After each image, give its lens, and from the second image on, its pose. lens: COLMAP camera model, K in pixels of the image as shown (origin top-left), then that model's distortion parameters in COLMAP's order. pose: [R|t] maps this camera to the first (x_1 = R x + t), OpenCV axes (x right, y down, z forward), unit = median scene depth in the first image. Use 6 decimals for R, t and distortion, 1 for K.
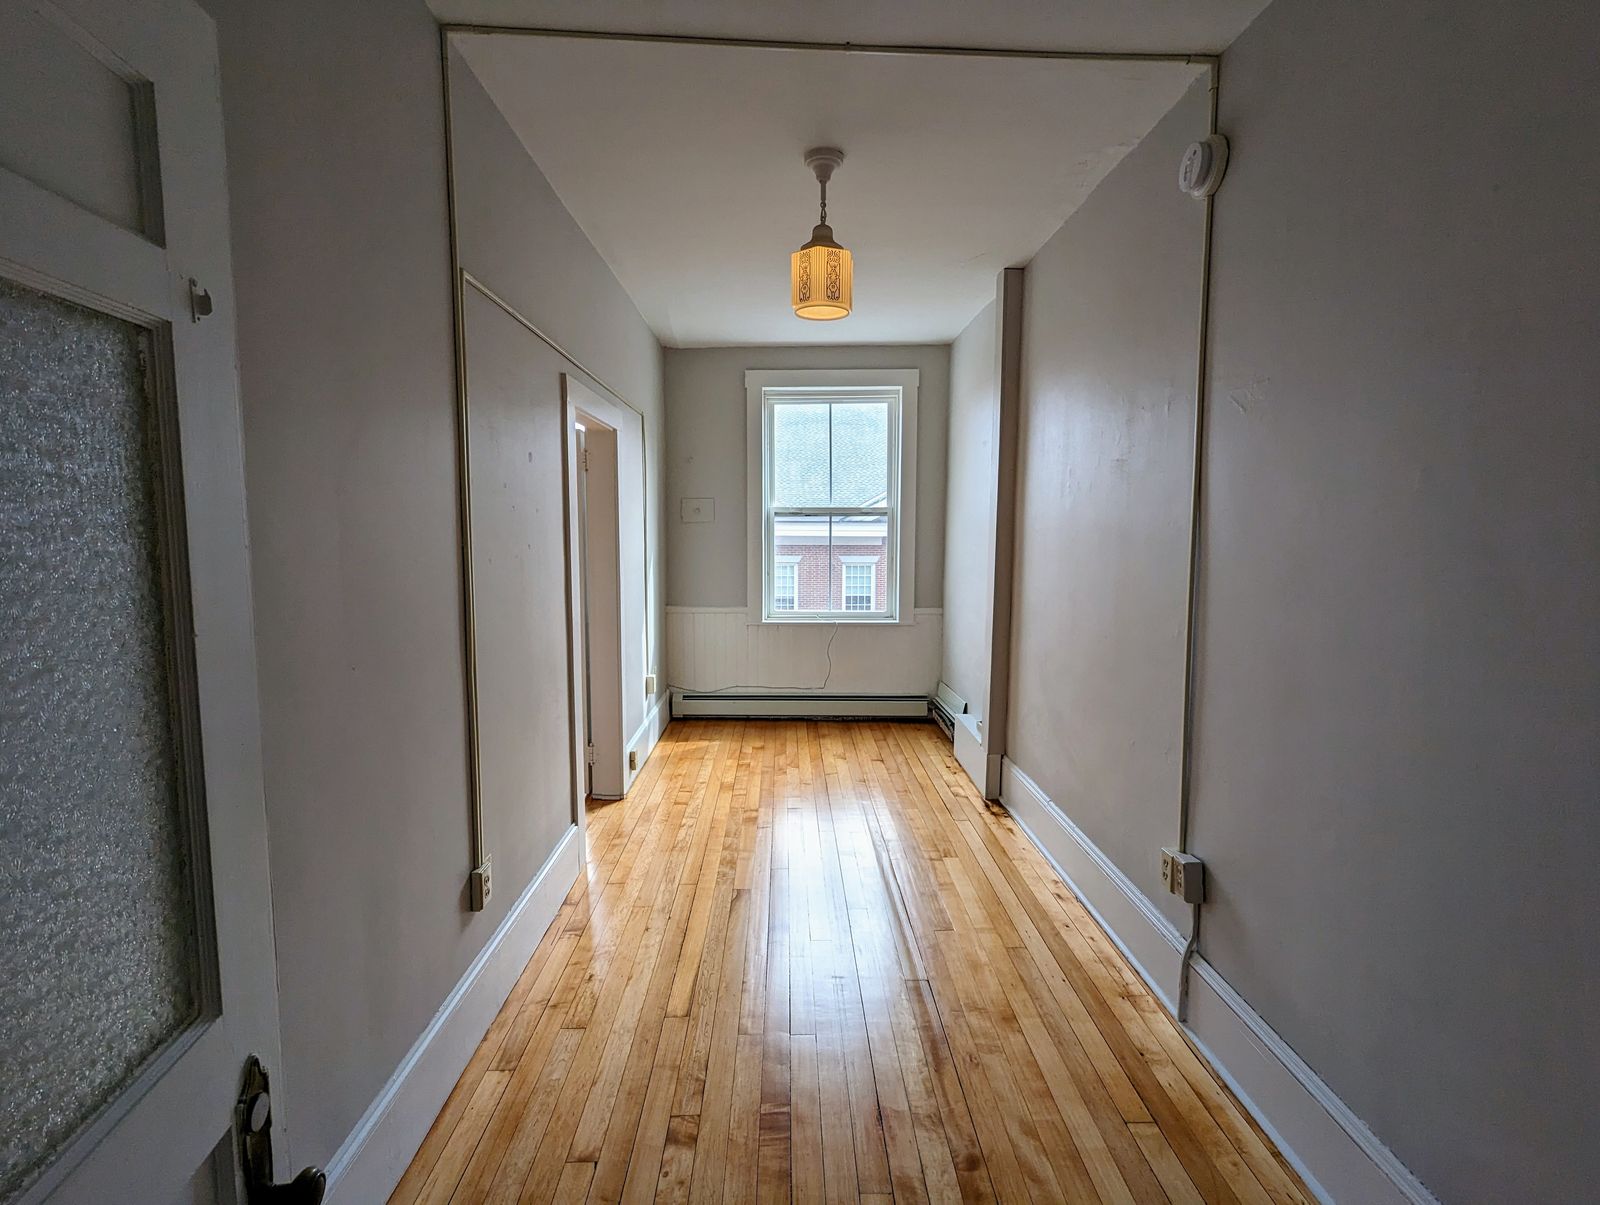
lens RADIAL K [[758.0, 0, 795.6], [0, 758.0, 583.6], [0, 0, 1]] dist [0.002032, 0.001400]
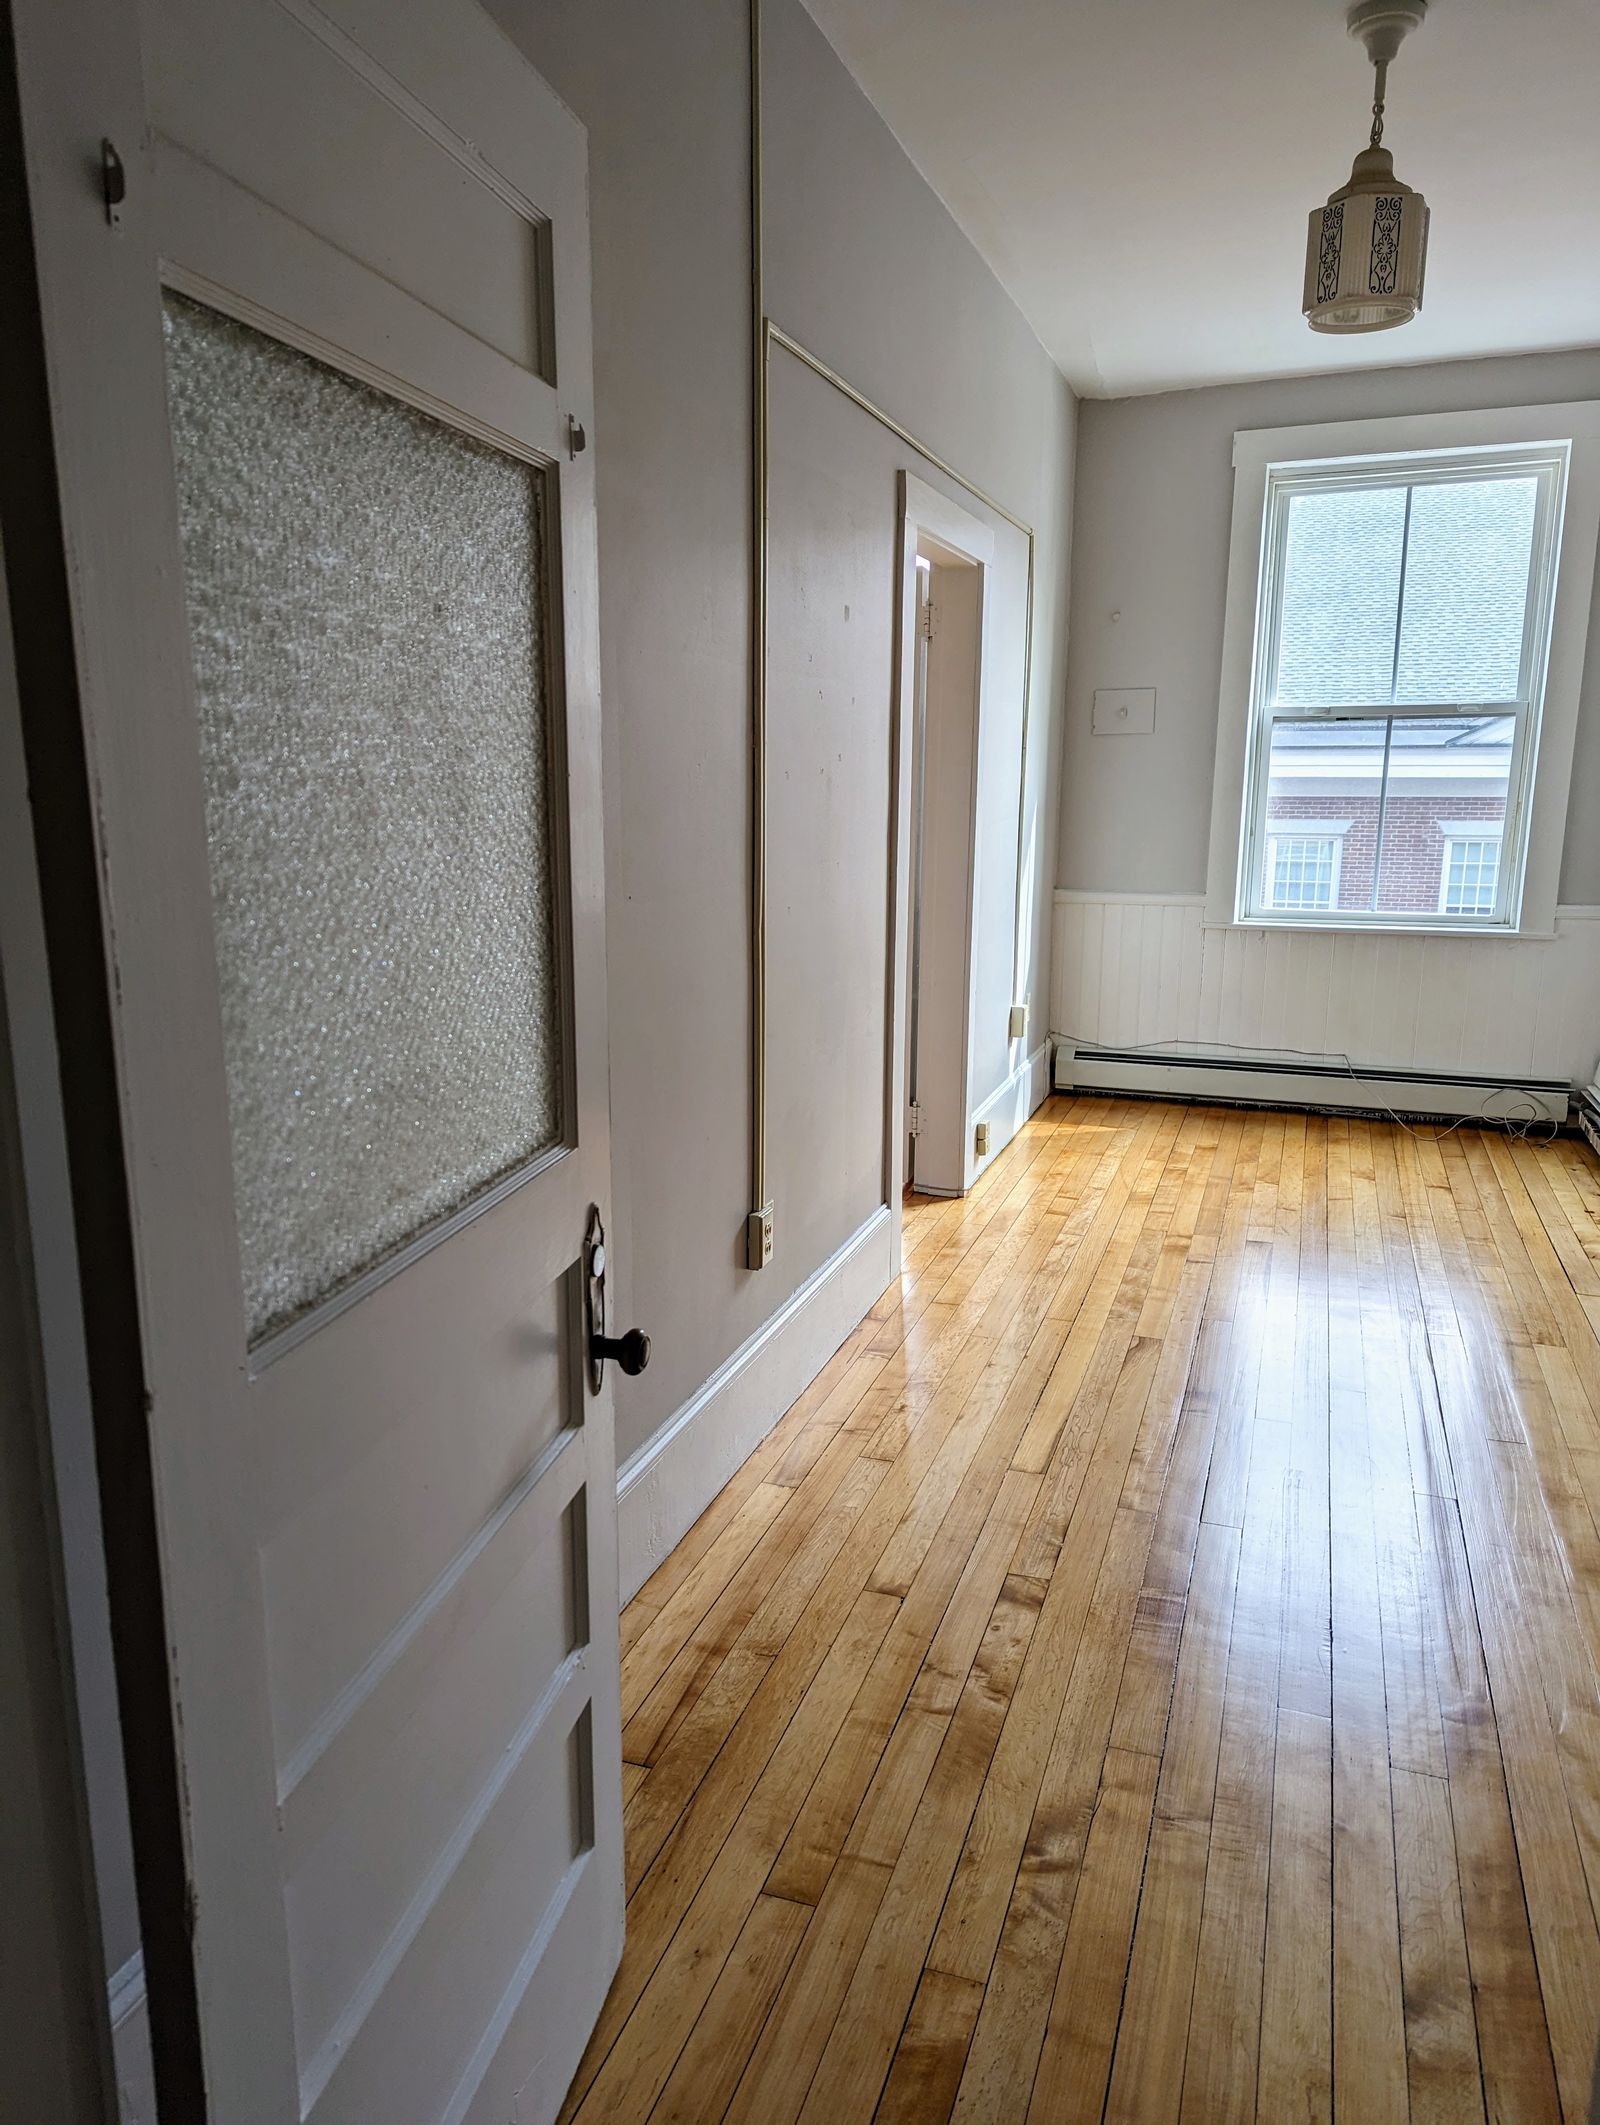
lens RADIAL K [[1462.5, 0, 751.9], [0, 1462.5, 1068.1], [0, 0, 1]] dist [0.040258, -0.011079]
pose [[0.928513, 0.076631, -0.363306, 0.046113], [-0.029574, 0.990626, 0.133366, 0.042051], [0.370120, -0.113088, 0.922075, -0.179021]]
